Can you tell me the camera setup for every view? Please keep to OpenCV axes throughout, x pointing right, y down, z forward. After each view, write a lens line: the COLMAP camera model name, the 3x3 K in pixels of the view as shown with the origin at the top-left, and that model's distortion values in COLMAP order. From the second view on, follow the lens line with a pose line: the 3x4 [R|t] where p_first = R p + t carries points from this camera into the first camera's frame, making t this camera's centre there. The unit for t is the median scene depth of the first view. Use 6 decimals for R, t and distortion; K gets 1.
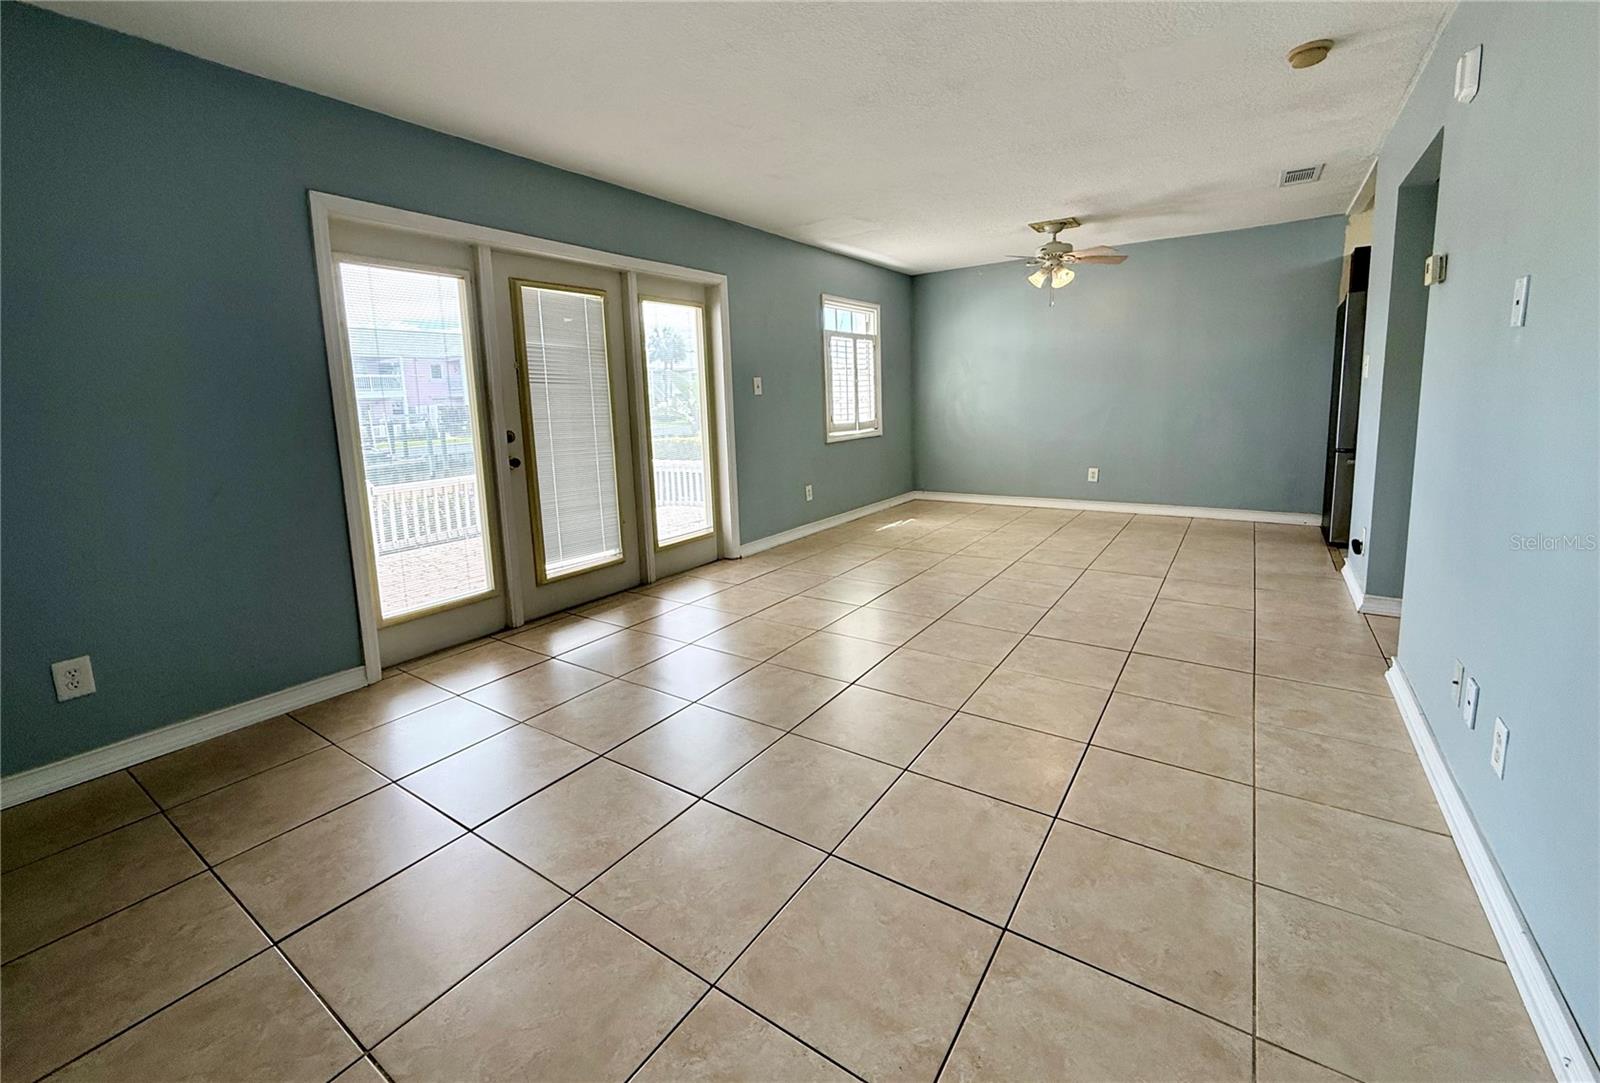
lens RADIAL K [[656.6, 0, 797.9], [0, 656.6, 485.5], [0, 0, 1]] dist [-0.000964, -0.000080]
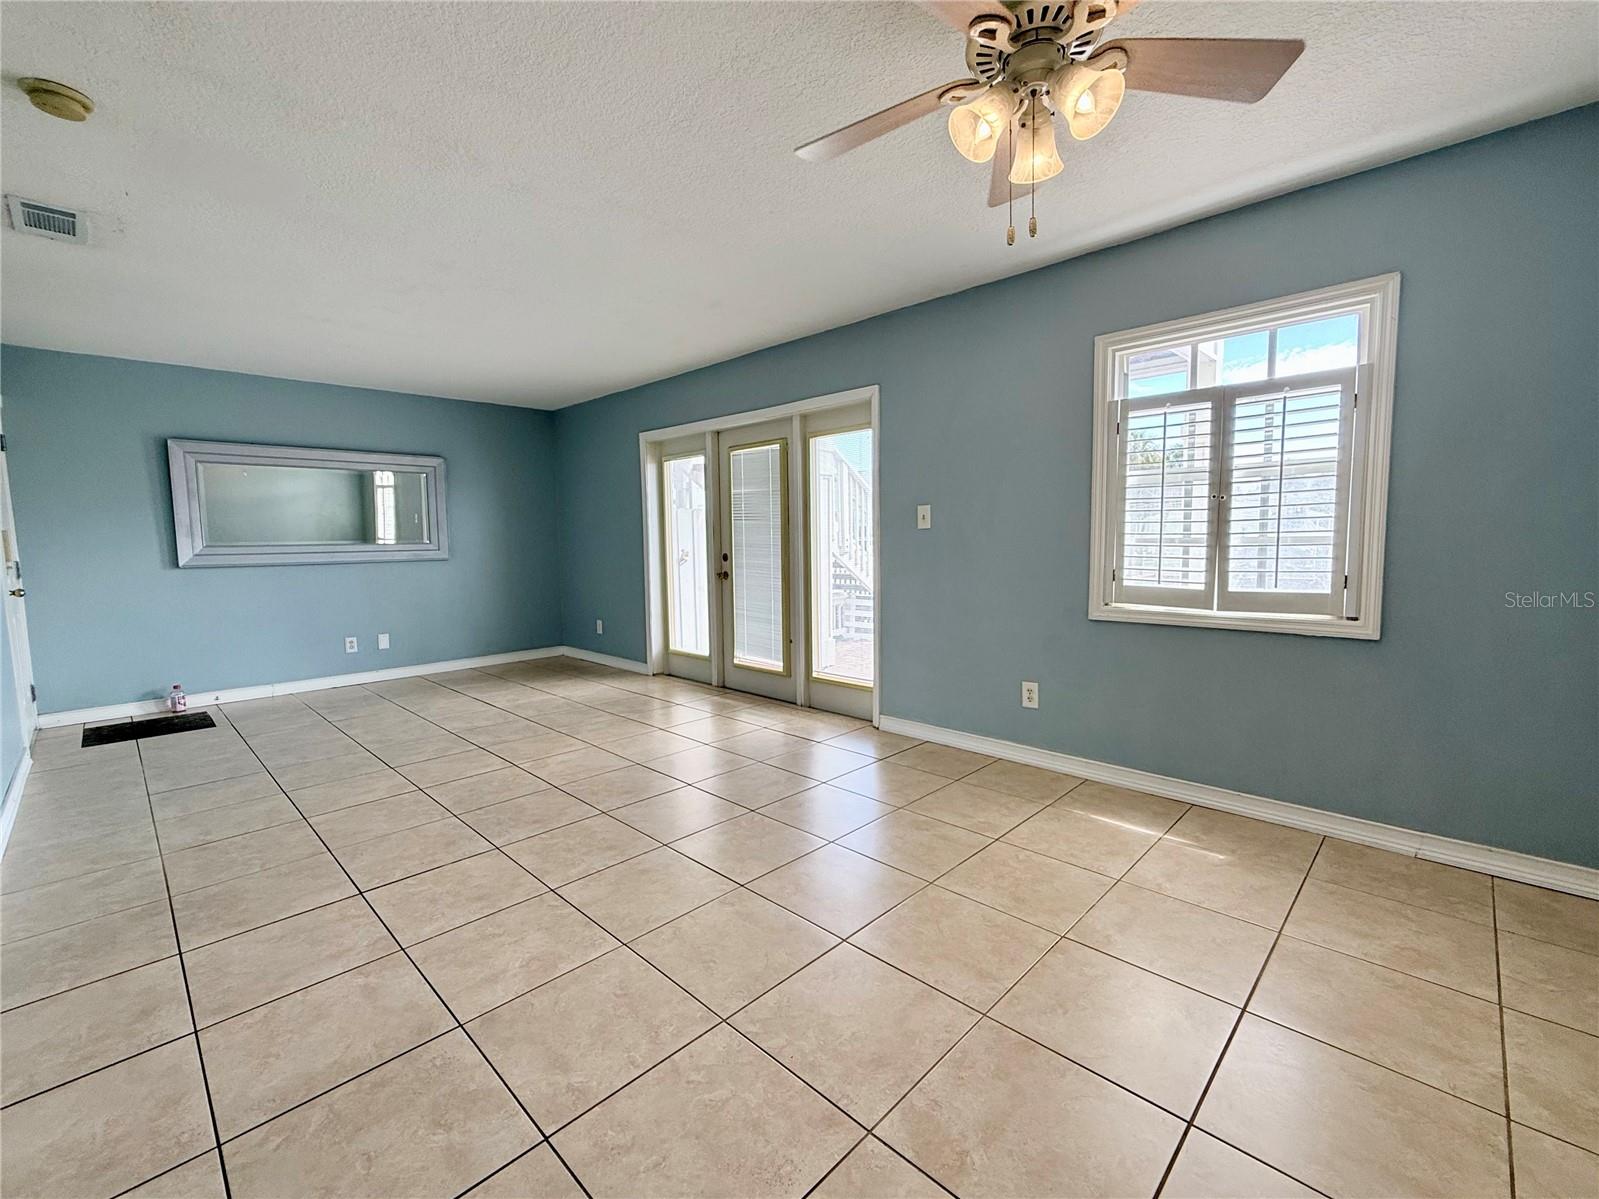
lens RADIAL K [[683.6, 0, 799.5], [0, 683.6, 599.5], [0, 0, 1]] dist [-0.001422, -0.000228]
pose [[-0.169510, 0.123951, -0.977703, 0.927045], [-0.112272, 0.983172, 0.144110, -0.199095], [0.979112, 0.134197, -0.152741, 1.271476]]
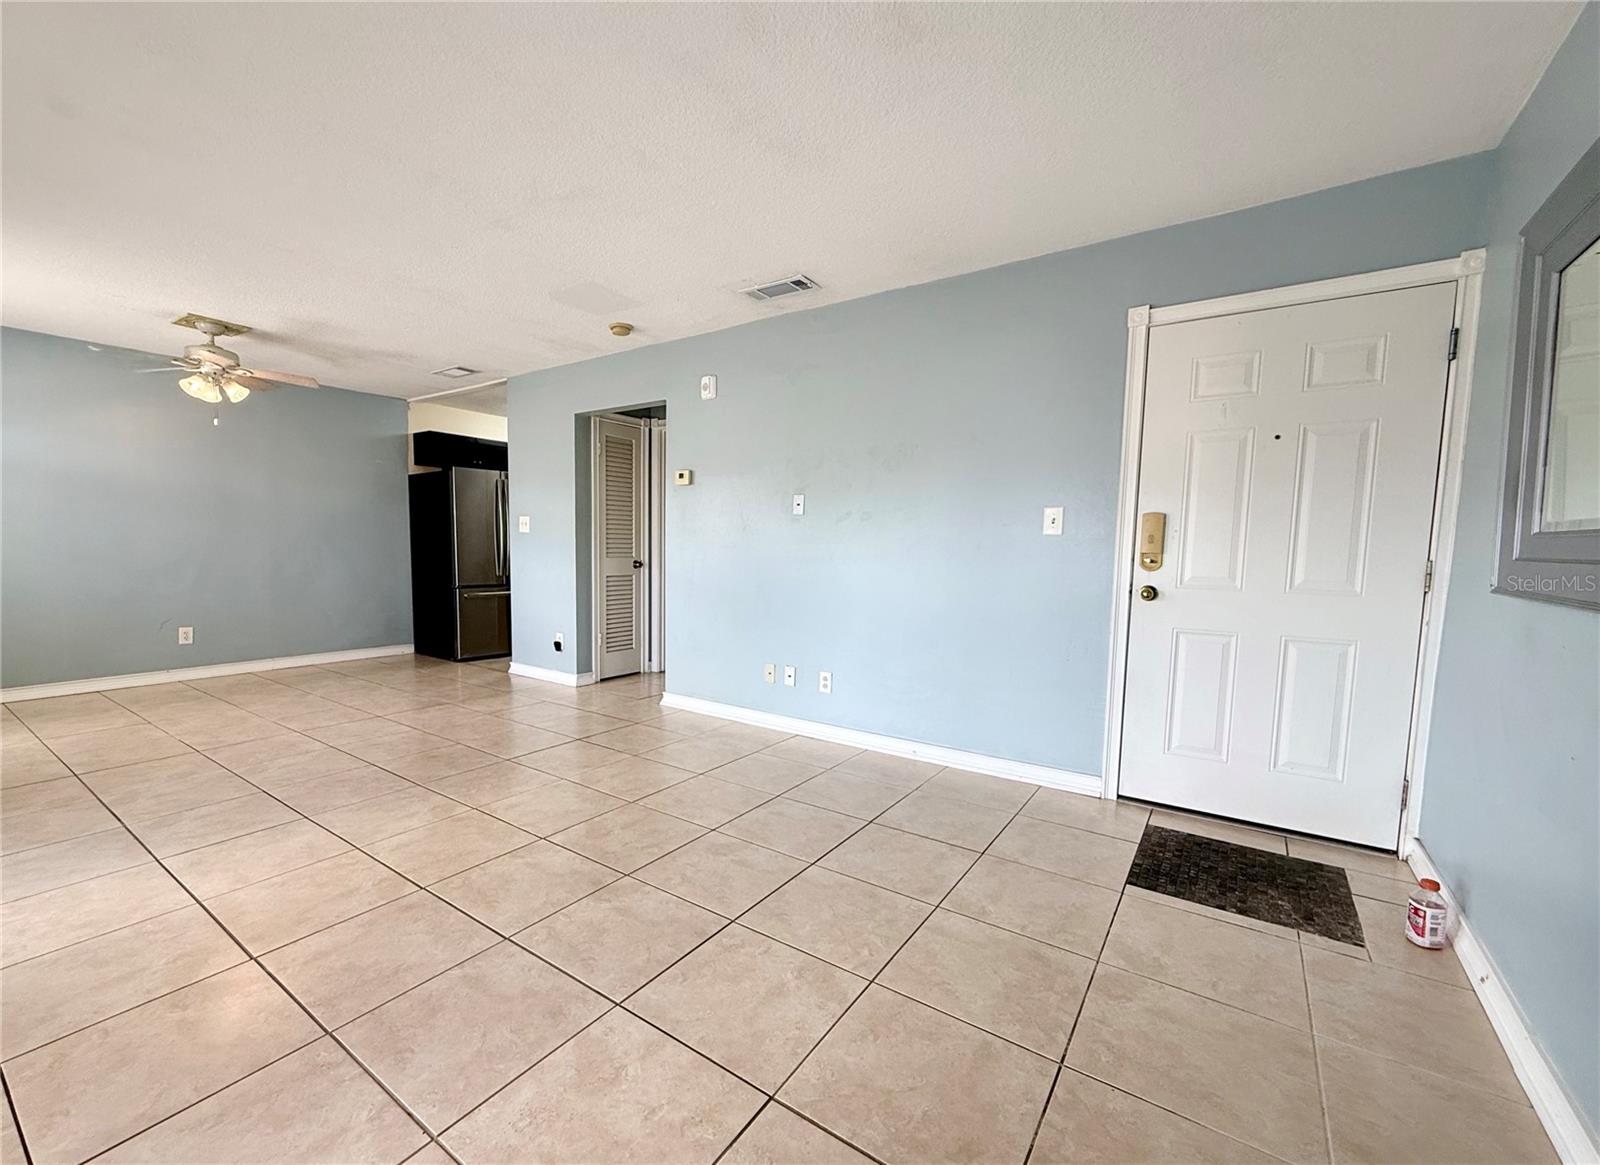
lens RADIAL K [[664.3, 0, 794.9], [0, 664.3, 557.3], [0, 0, 1]] dist [-0.000818, -0.000092]
pose [[0.003728, 0.007998, 0.999961, -0.567973], [0.123336, 0.992329, -0.008396, -0.019913], [-0.992358, 0.123362, 0.002713, 0.419327]]
